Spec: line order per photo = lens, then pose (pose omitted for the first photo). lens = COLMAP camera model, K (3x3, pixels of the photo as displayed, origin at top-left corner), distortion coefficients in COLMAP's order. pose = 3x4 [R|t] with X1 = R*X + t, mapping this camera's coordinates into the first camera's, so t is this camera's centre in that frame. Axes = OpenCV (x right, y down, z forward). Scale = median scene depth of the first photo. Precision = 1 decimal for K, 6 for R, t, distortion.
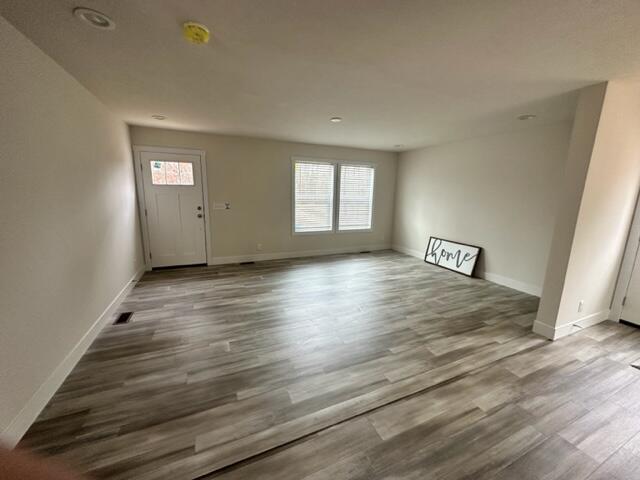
lens RADIAL K [[253.6, 0, 319.8], [0, 253.6, 240.2], [0, 0, 1]] dist [-0.003536, -0.000258]
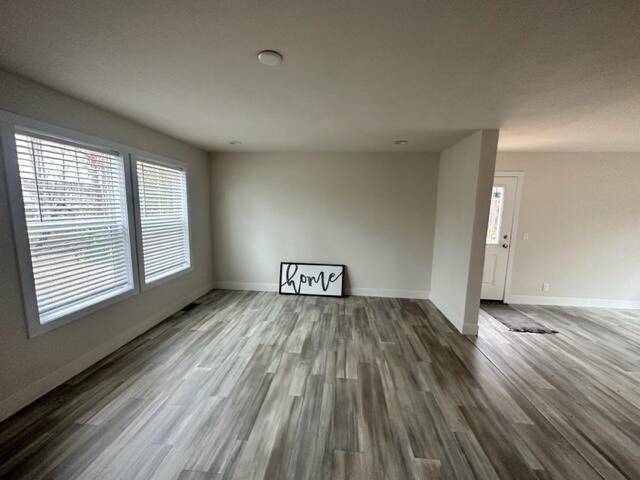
lens RADIAL K [[253.6, 0, 319.8], [0, 253.6, 240.2], [0, 0, 1]] dist [-0.003536, -0.000258]
pose [[0.488736, -0.125869, 0.863304, -0.243761], [0.156243, 0.986168, 0.055330, -0.133532], [-0.858327, 0.107844, 0.501642, 0.569479]]
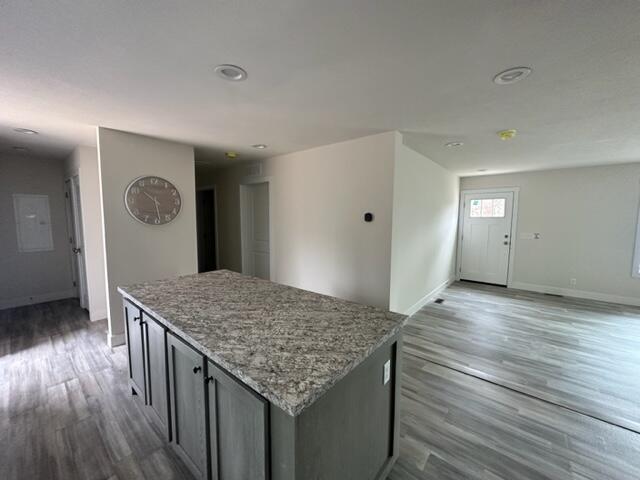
lens RADIAL K [[253.6, 0, 319.8], [0, 253.6, 240.2], [0, 0, 1]] dist [-0.003536, -0.000258]
pose [[0.445018, 0.062585, -0.893332, 0.186407], [-0.161371, 0.986830, -0.011253, 0.043463], [0.880862, 0.149165, 0.449257, -0.279023]]
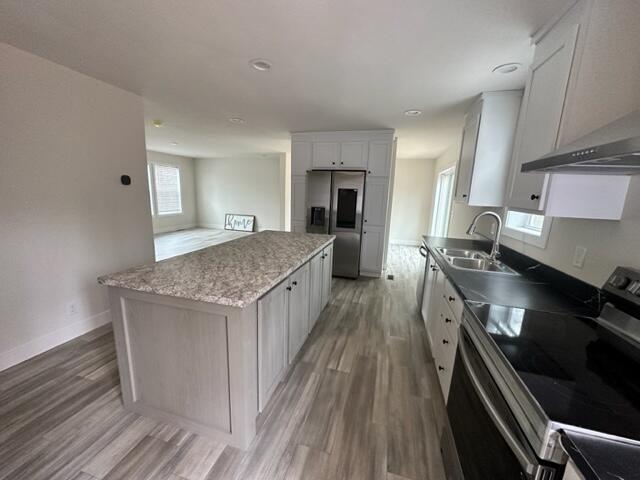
lens RADIAL K [[253.6, 0, 319.8], [0, 253.6, 240.2], [0, 0, 1]] dist [-0.003536, -0.000258]
pose [[0.639058, -0.147312, 0.754919, -0.526786], [0.124668, 0.988348, 0.087328, 0.104096], [-0.758988, 0.038306, 0.649977, -0.622223]]
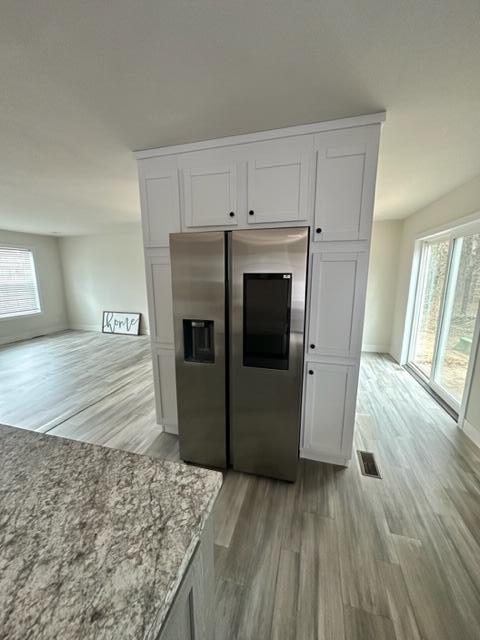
lens RADIAL K [[253.6, 0, 239.6], [0, 253.6, 320.7], [0, 0, 1]] dist [-0.003536, -0.000258]
pose [[0.640846, -0.164932, 0.749742, -0.068551], [0.160652, 0.983836, 0.079110, 0.046176], [-0.750671, 0.069750, 0.656984, -0.325389]]
